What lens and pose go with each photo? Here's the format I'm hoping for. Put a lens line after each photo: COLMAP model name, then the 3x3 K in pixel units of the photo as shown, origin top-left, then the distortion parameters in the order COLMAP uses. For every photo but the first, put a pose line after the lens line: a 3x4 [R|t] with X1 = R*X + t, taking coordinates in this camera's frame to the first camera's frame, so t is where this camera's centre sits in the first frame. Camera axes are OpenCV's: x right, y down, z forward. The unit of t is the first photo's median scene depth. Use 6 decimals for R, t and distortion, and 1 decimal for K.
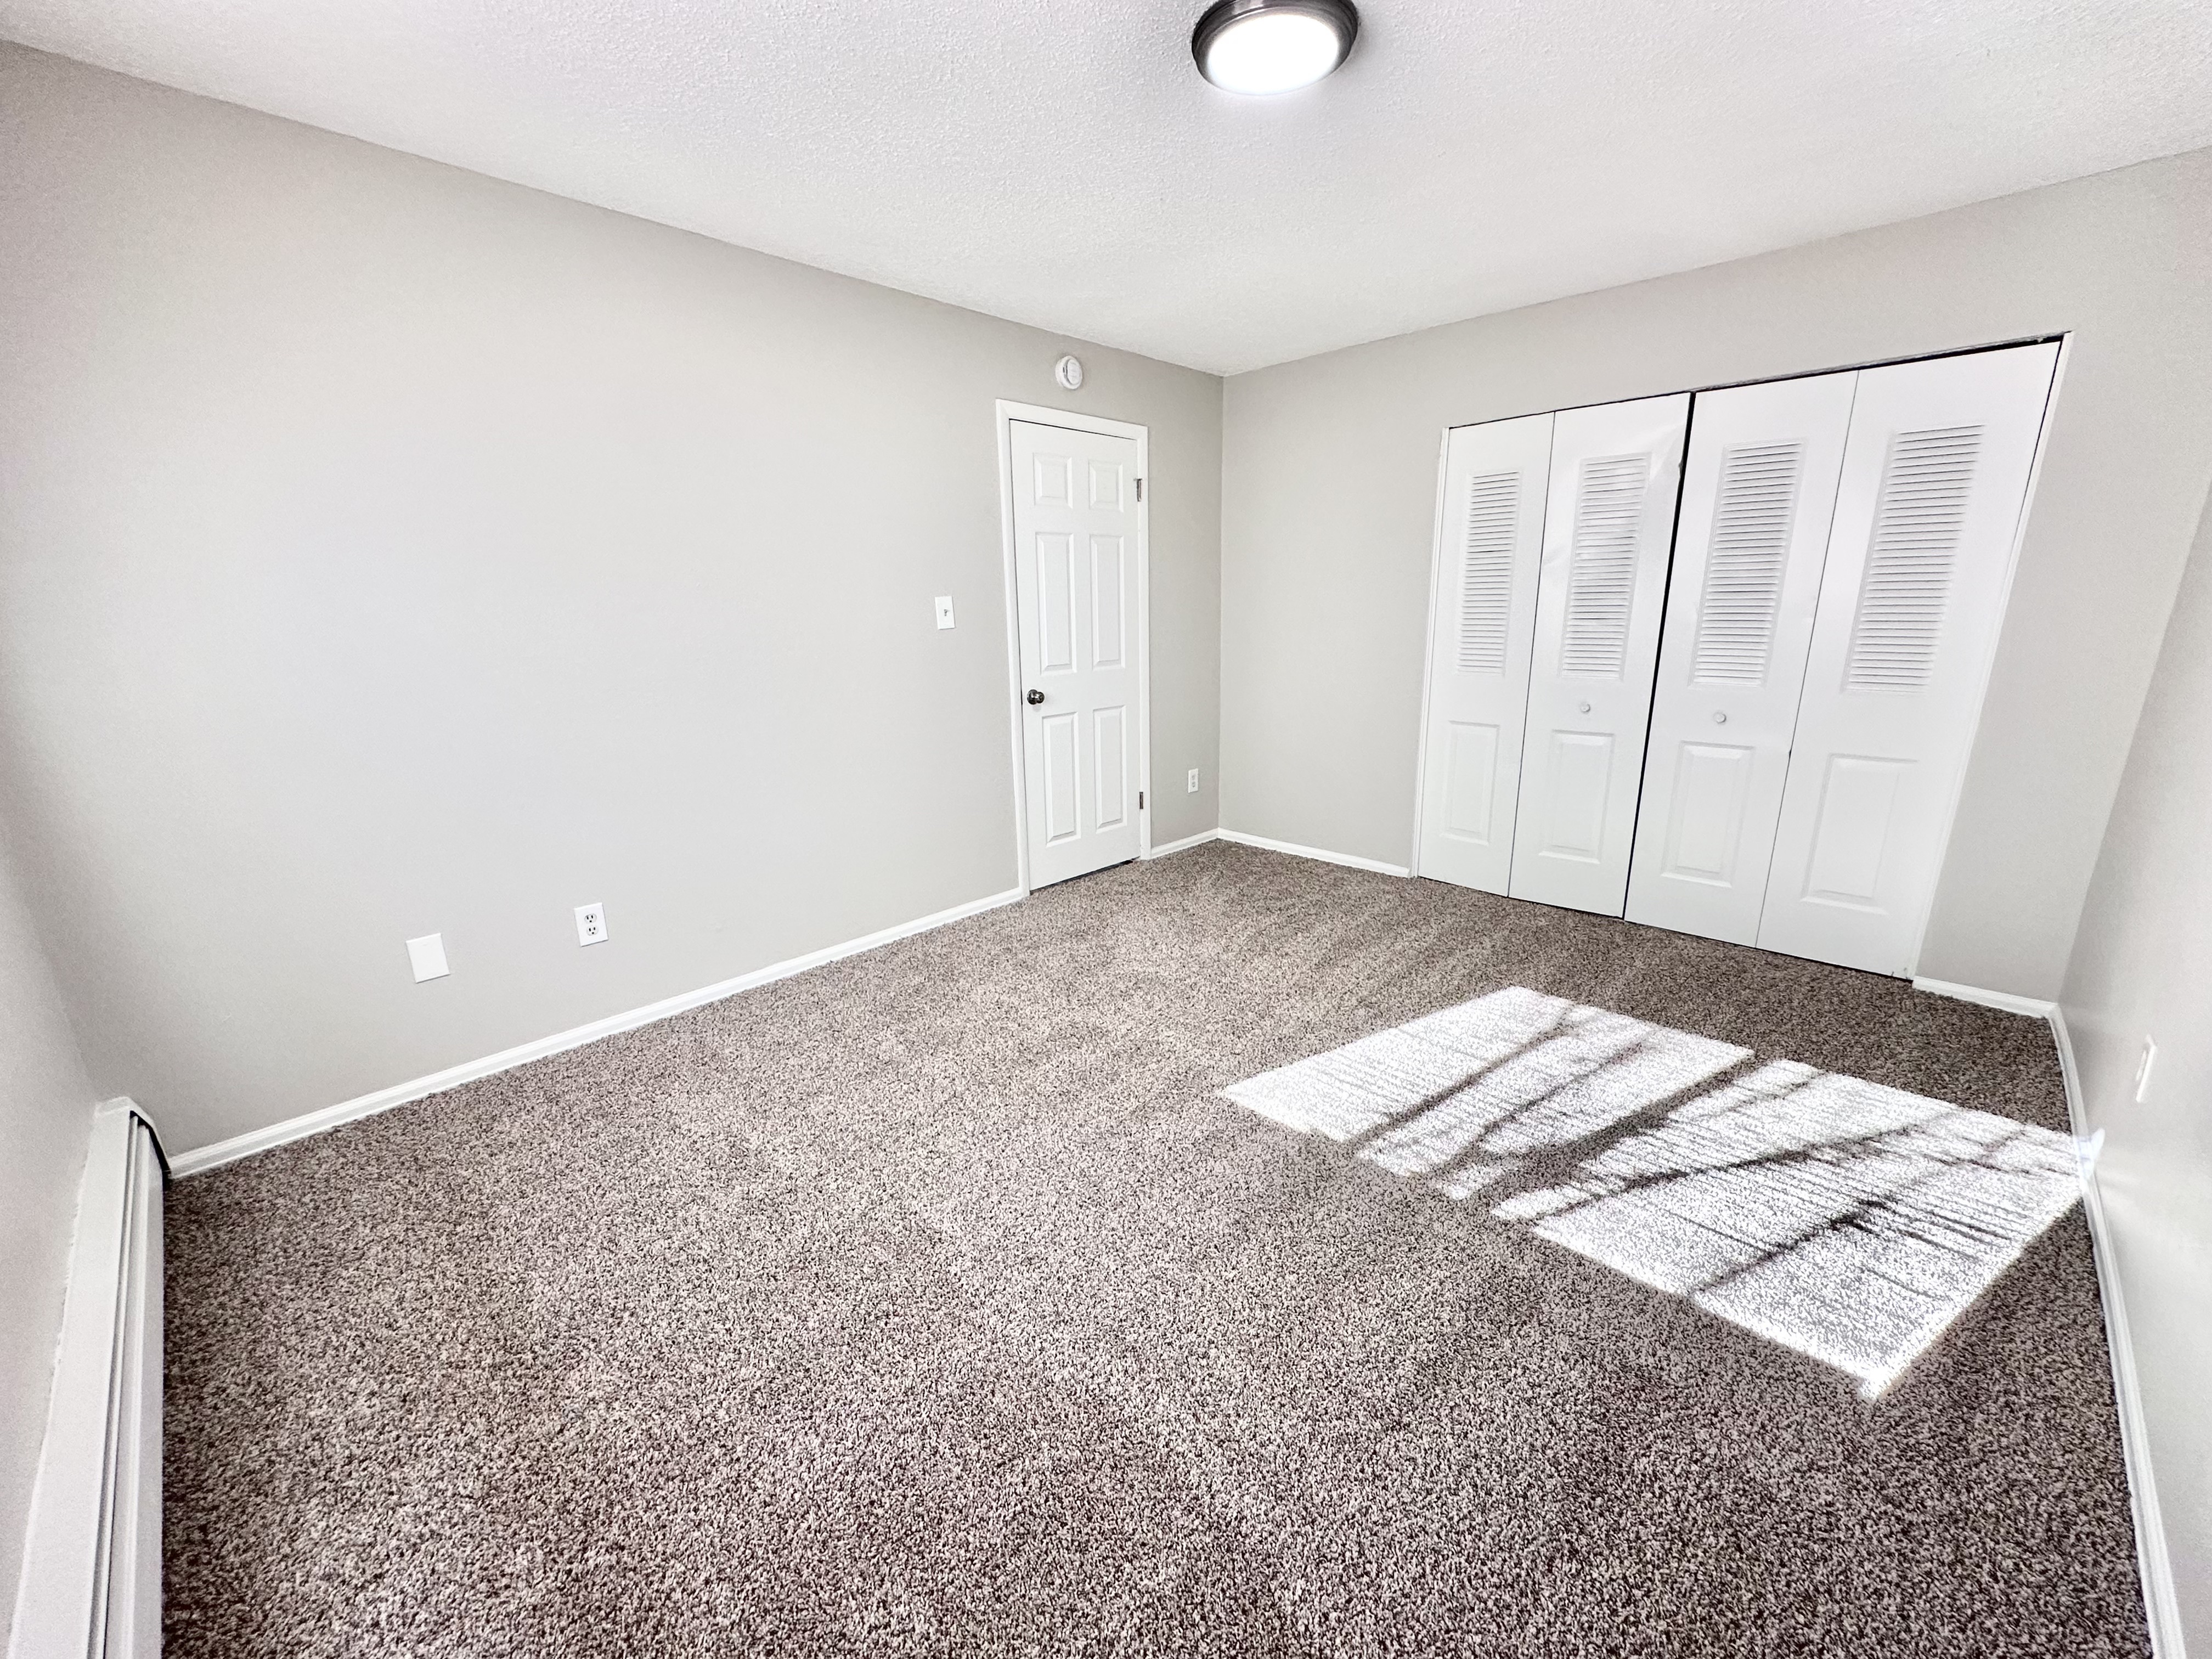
lens RADIAL K [[881.1, 0, 1105.5], [0, 881.1, 827.7], [0, 0, 1]] dist [-0.001361, 0.000485]
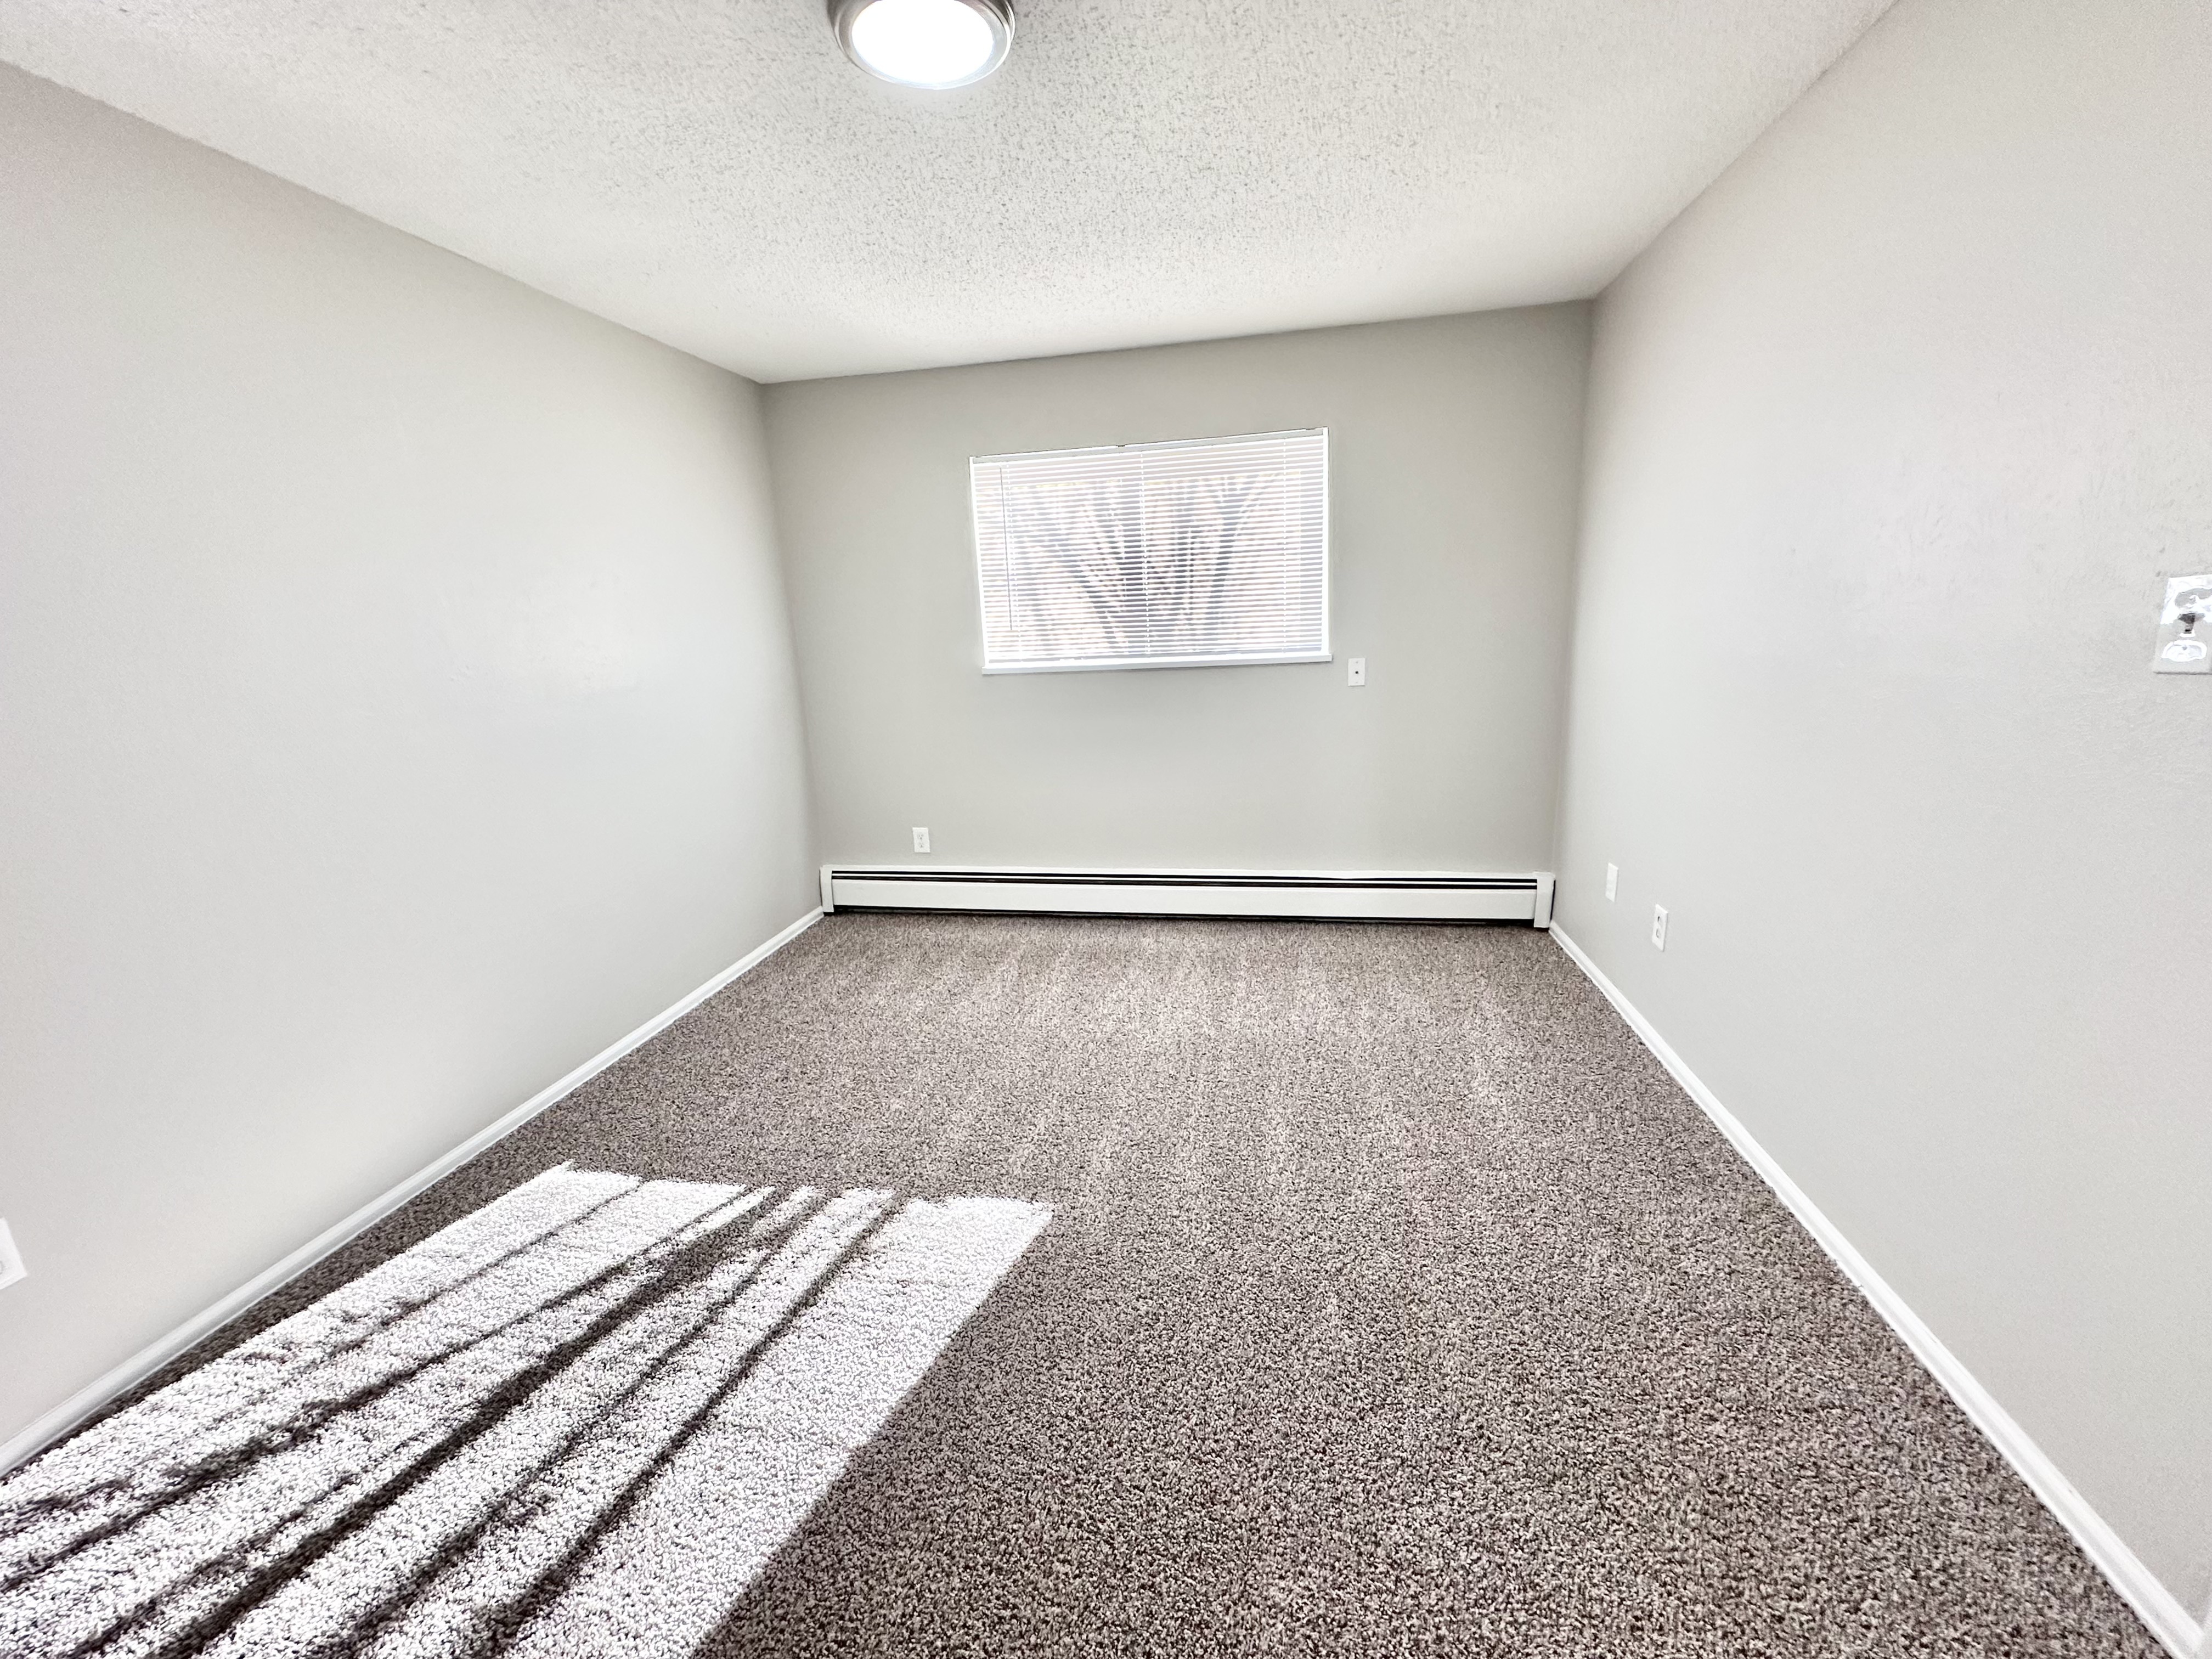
lens RADIAL K [[881.1, 0, 1105.5], [0, 881.1, 827.7], [0, 0, 1]] dist [-0.001361, 0.000485]
pose [[-0.839962, 0.174732, -0.513744, 0.449090], [-0.079519, 0.896885, 0.435056, -0.405164], [0.536787, 0.406283, -0.739455, 1.452909]]
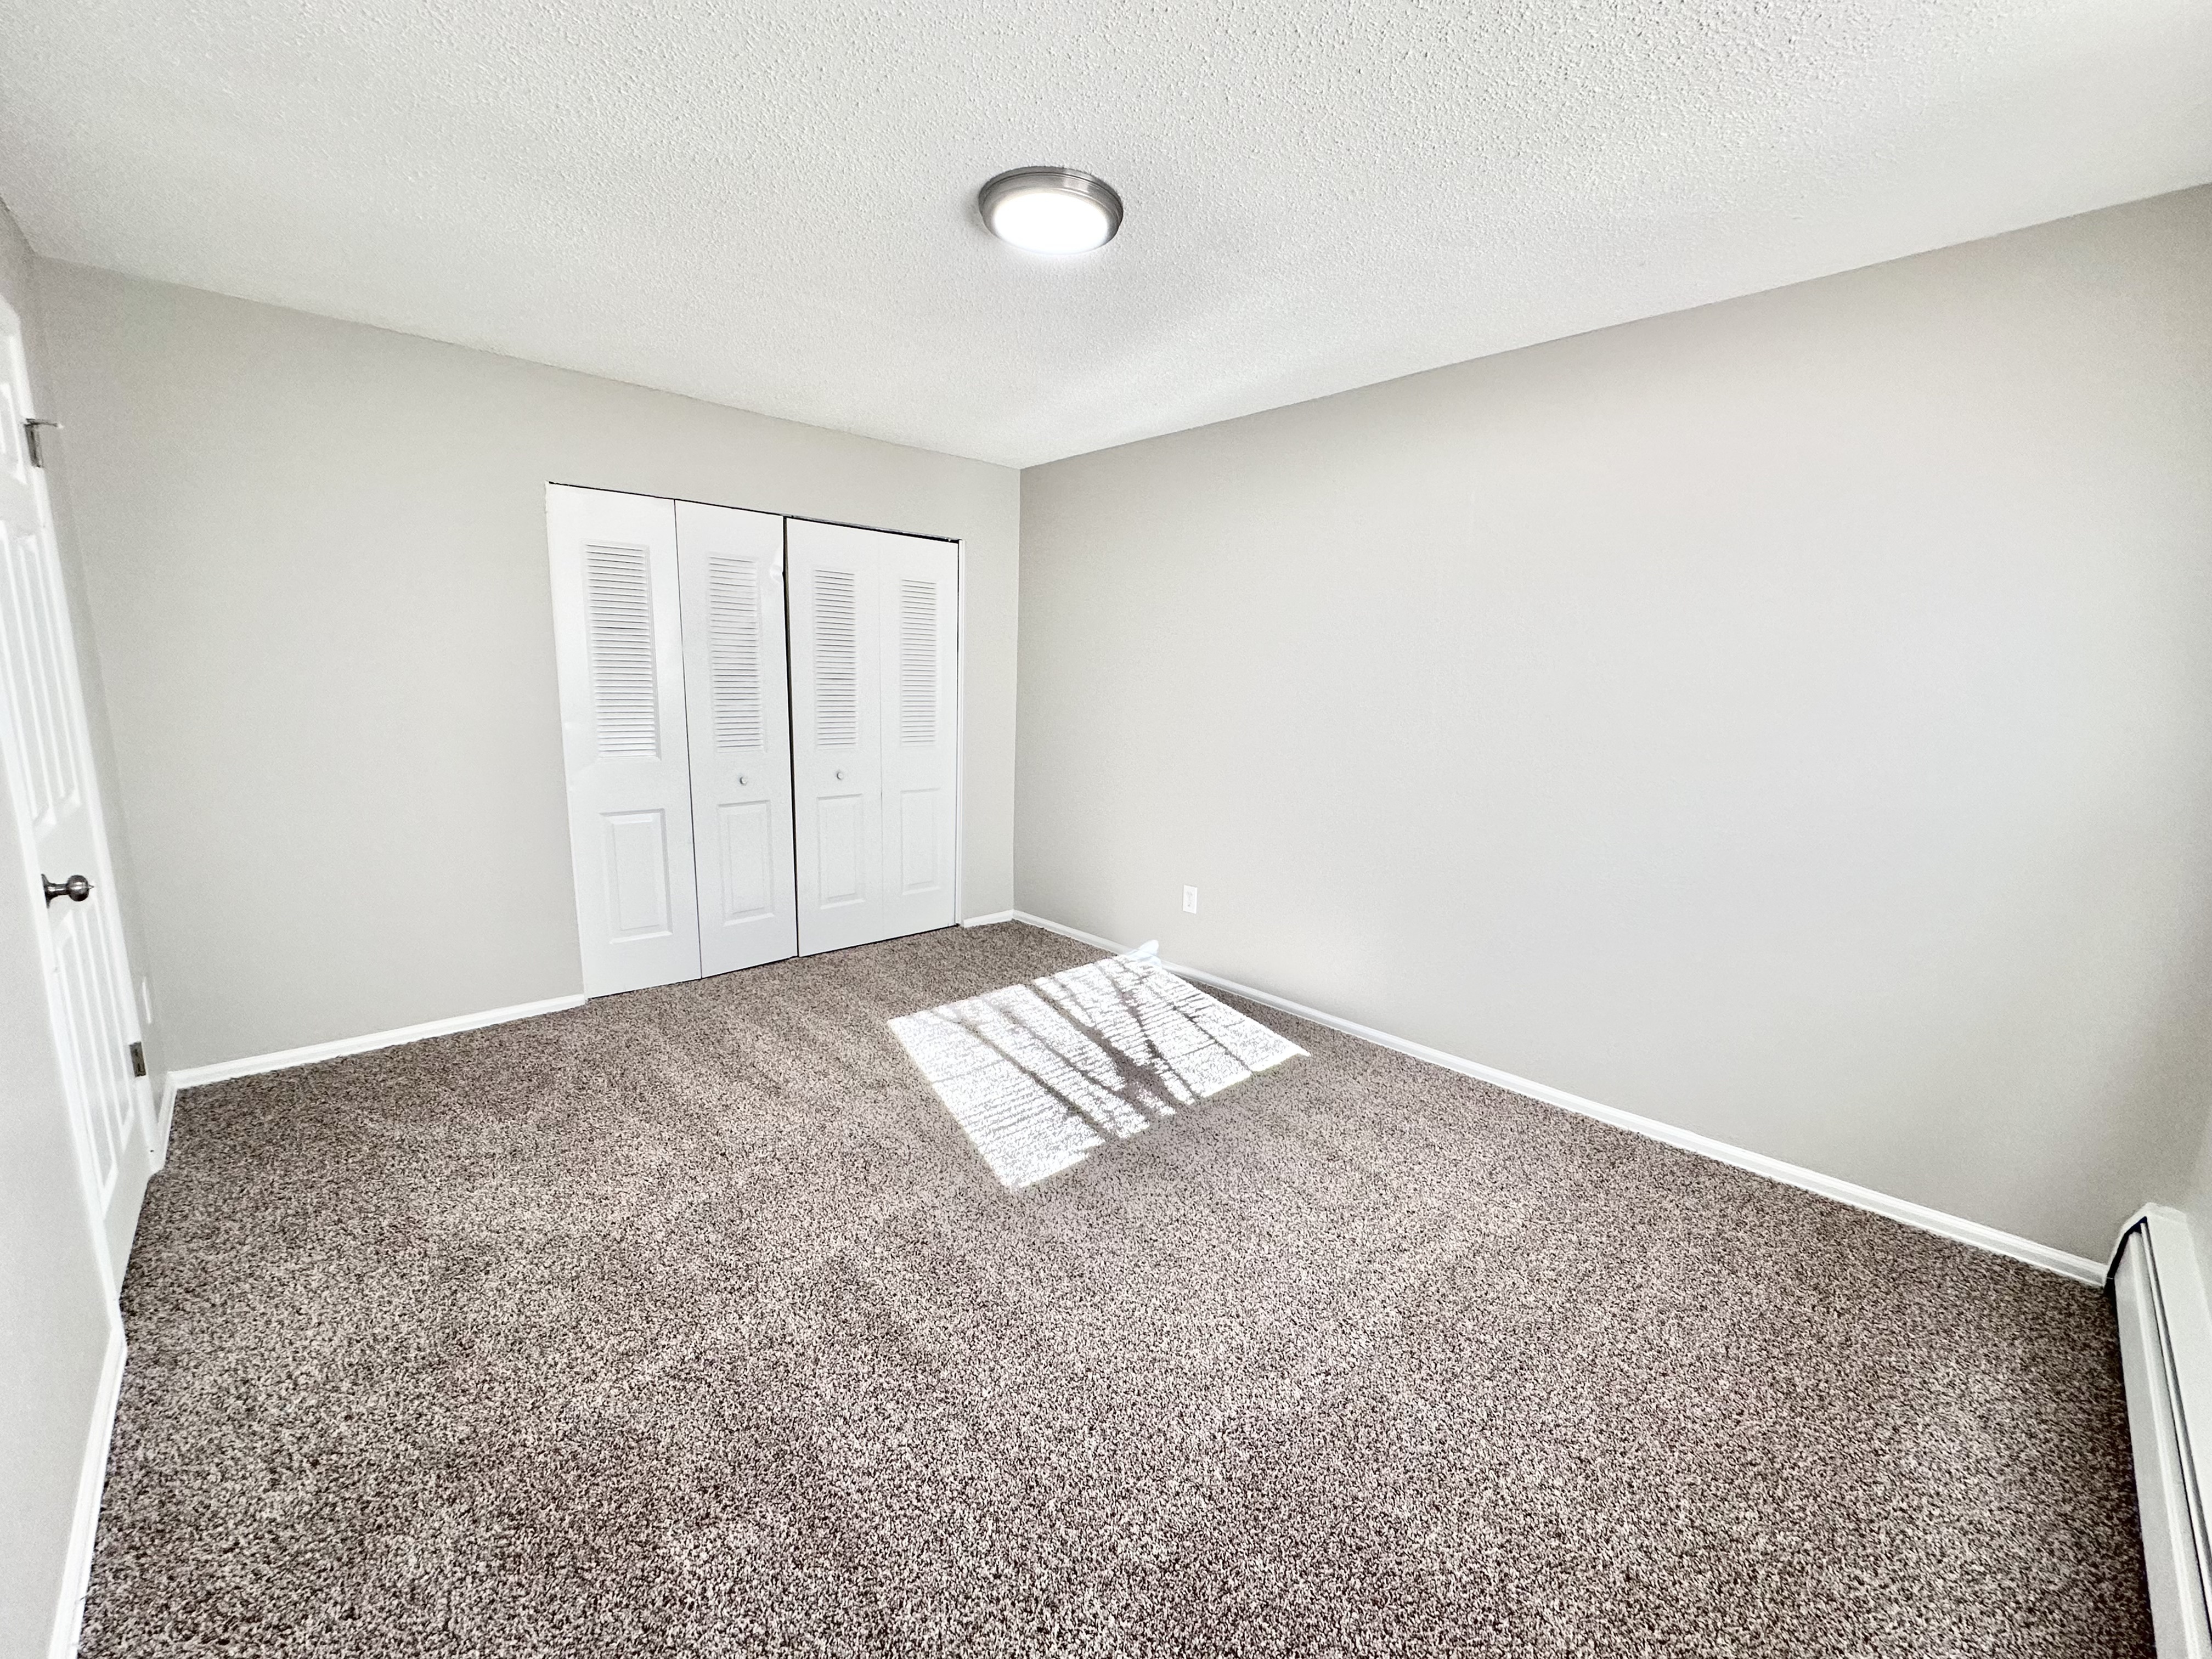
lens RADIAL K [[881.1, 0, 1105.5], [0, 881.1, 827.7], [0, 0, 1]] dist [-0.001361, 0.000485]
pose [[0.046372, -0.156646, 0.986566, -0.731532], [0.220372, 0.964899, 0.142848, -0.195297], [-0.974313, 0.210788, 0.079264, 0.703340]]
